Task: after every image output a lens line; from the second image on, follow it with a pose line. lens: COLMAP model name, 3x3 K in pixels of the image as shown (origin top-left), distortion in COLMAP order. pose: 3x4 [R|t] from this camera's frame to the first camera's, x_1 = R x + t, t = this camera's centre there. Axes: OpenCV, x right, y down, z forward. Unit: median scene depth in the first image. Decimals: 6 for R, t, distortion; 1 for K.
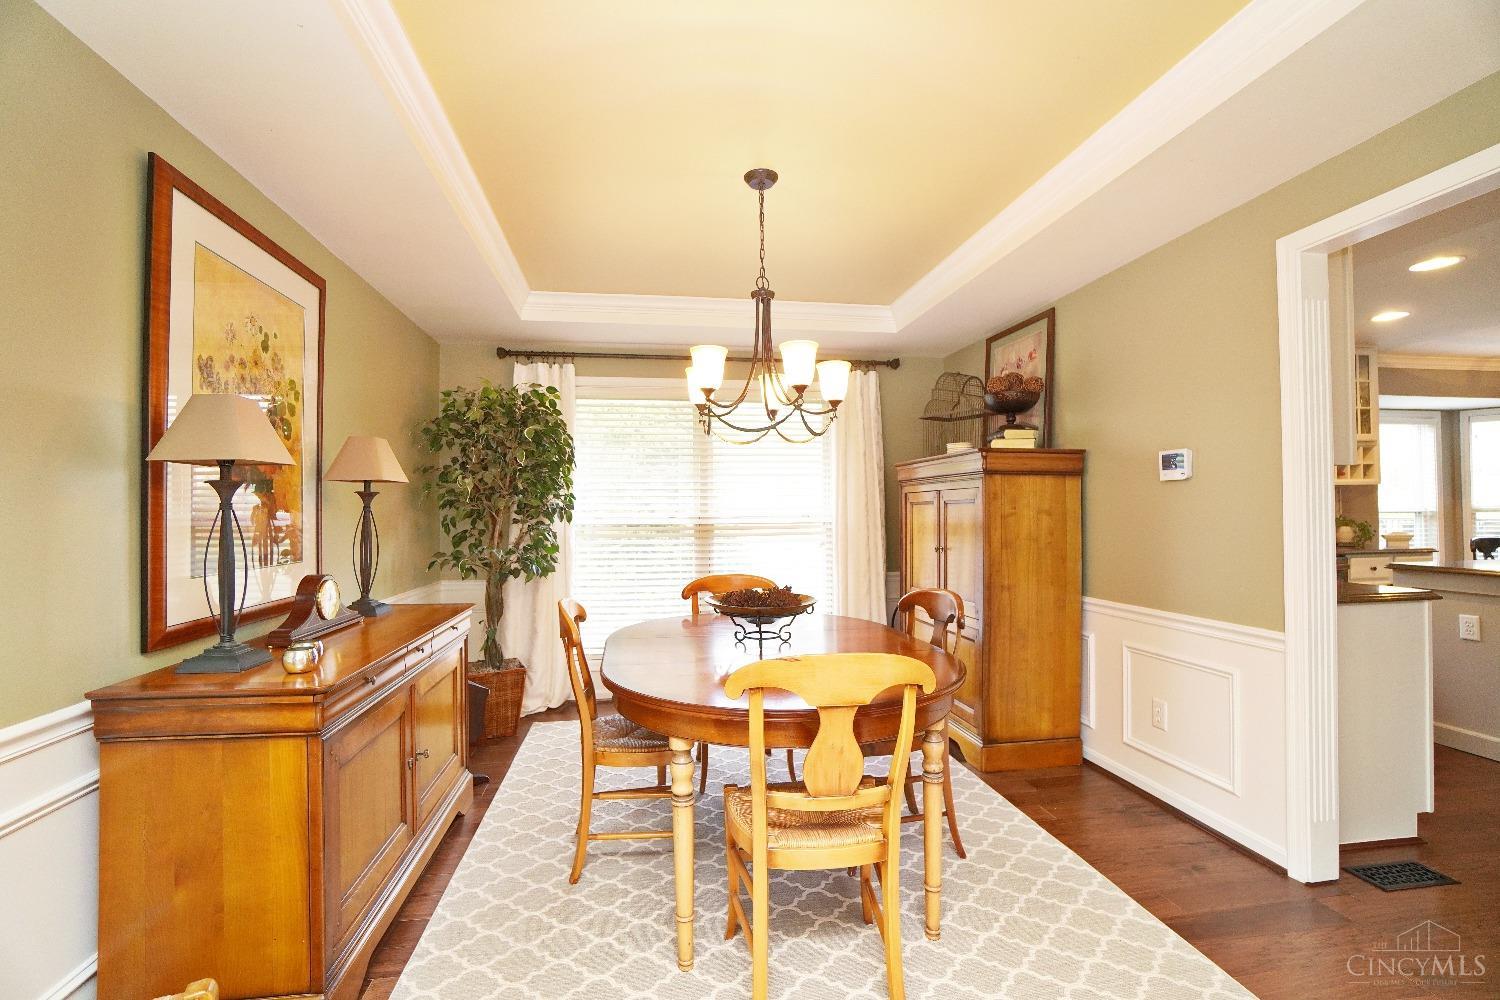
lens RADIAL K [[669.6, 0, 731.6], [0, 669.6, 499.2], [0, 0, 1]] dist [-0.001375, 0.000479]
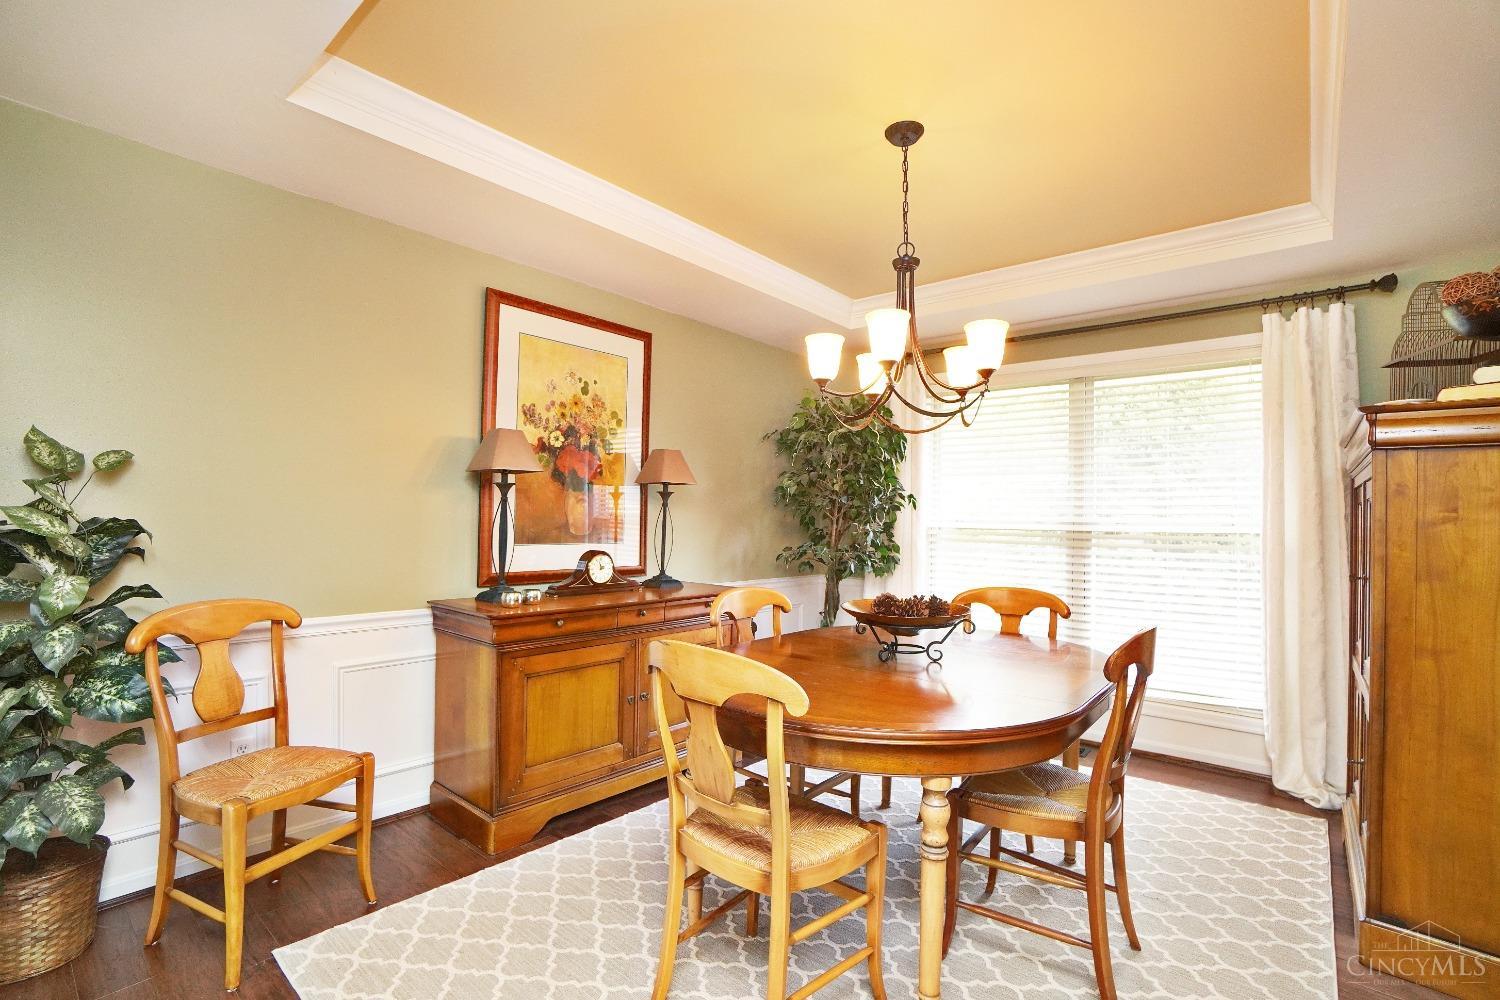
lens RADIAL K [[703.9, 0, 747.0], [0, 703.9, 505.8], [0, 0, 1]] dist [-0.024642, -0.000296]
pose [[0.667746, 0.001437, -0.744388, 0.460536], [-0.004132, 0.999990, -0.001776, 0.013777], [0.744377, 0.004262, 0.667745, 0.176559]]
